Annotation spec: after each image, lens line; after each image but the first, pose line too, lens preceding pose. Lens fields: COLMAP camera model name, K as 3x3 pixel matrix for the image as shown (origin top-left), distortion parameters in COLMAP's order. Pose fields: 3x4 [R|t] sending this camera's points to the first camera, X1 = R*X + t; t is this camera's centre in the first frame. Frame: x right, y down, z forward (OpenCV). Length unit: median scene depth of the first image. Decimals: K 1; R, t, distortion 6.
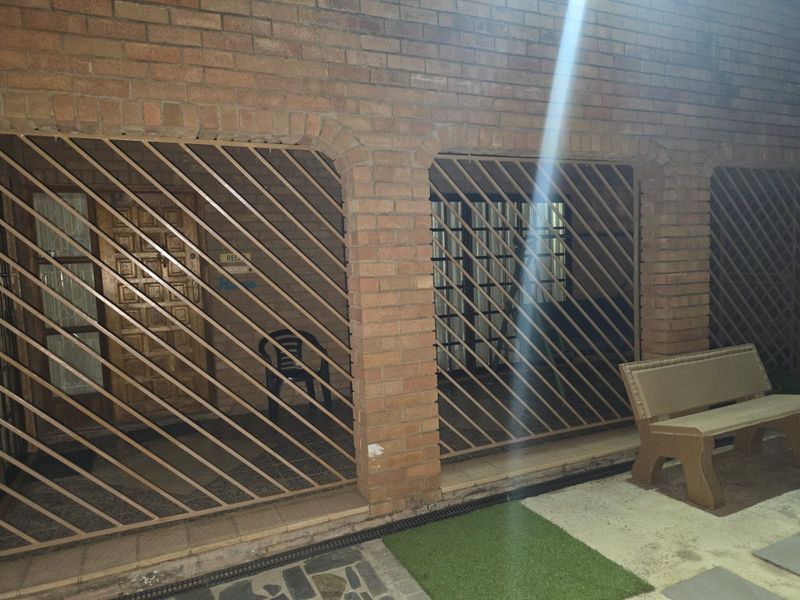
lens RADIAL K [[551.7, 0, 400.8], [0, 551.7, 302.0], [0, 0, 1]] dist [0.061574, -0.077068]
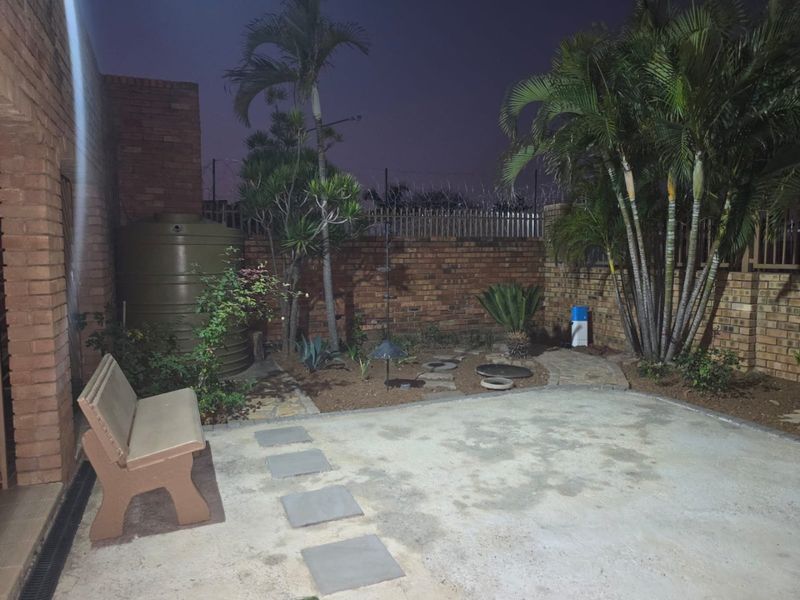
lens RADIAL K [[551.7, 0, 398.2], [0, 551.7, 296.0], [0, 0, 1]] dist [0.061574, -0.077068]
pose [[0.042637, -0.040037, 0.998288, -0.394372], [0.065687, 0.997147, 0.037186, -0.034323], [-0.996929, 0.063989, 0.045145, 0.611453]]
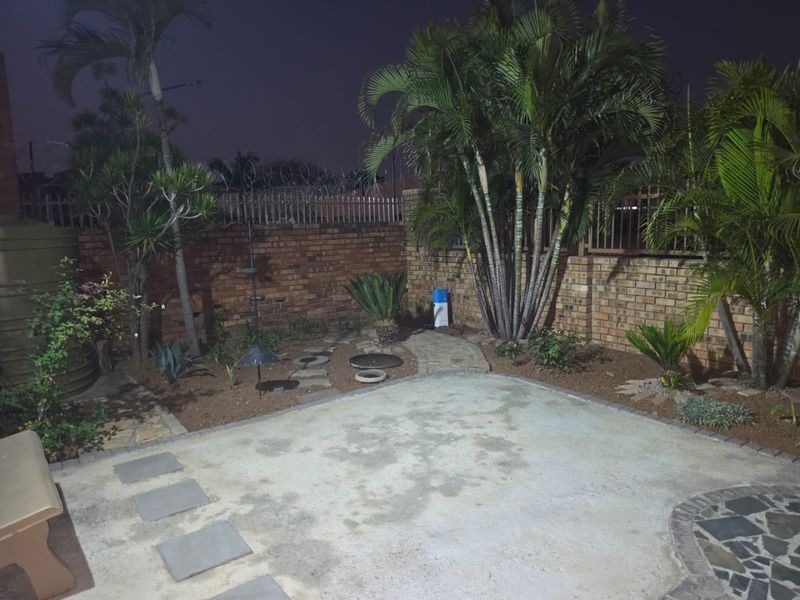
lens RADIAL K [[551.7, 0, 399.2], [0, 551.7, 297.7], [0, 0, 1]] dist [0.061574, -0.077068]
pose [[-0.217512, -0.094818, 0.971441, -0.360061], [0.096251, 0.988336, 0.118018, -0.132174], [-0.971300, 0.119172, -0.205848, 0.644350]]
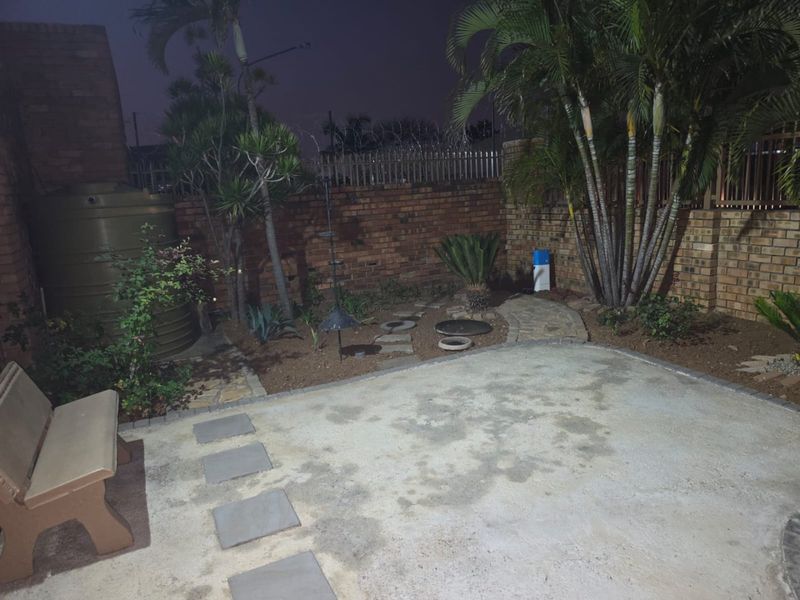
lens RADIAL K [[551.7, 0, 401.8], [0, 551.7, 305.4], [0, 0, 1]] dist [0.061574, -0.077068]
pose [[-0.013768, -0.177610, 0.984005, -0.270380], [0.124994, 0.976073, 0.177928, -0.114901], [-0.992062, 0.125445, 0.008761, 0.519922]]
